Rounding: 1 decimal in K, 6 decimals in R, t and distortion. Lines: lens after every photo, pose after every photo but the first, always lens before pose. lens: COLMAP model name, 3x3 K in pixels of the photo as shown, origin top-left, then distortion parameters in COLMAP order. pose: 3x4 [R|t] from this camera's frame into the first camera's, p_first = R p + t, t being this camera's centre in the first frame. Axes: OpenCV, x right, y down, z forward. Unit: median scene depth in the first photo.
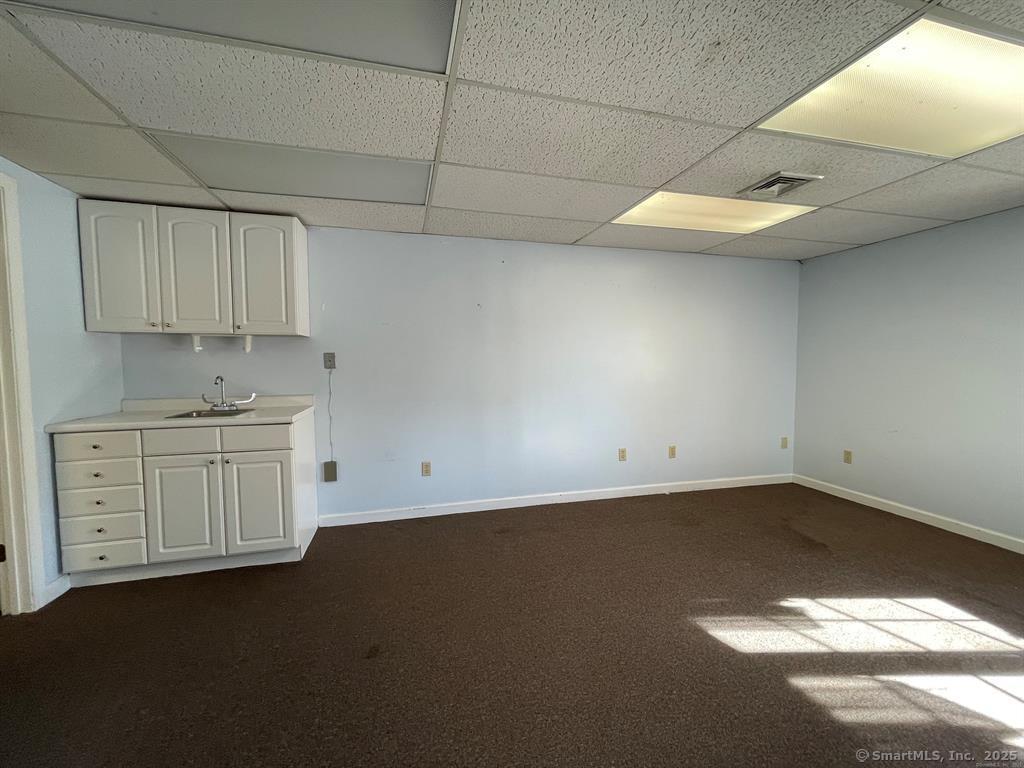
lens RADIAL K [[412.9, 0, 510.2], [0, 412.9, 382.7], [0, 0, 1]] dist [-0.003840, 0.000473]
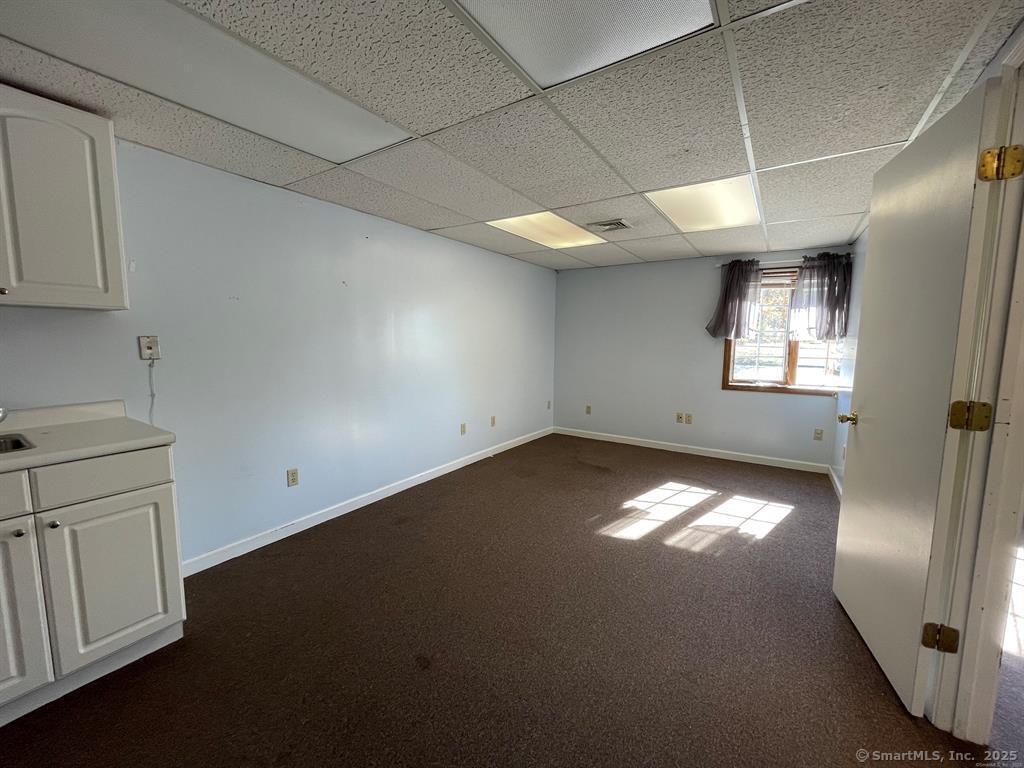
lens RADIAL K [[412.9, 0, 510.2], [0, 412.9, 382.7], [0, 0, 1]] dist [-0.003840, 0.000473]
pose [[0.744171, -0.061778, 0.665126, -0.569868], [0.023836, 0.997536, 0.065984, -0.034250], [-0.667564, -0.033250, 0.743810, 0.132017]]
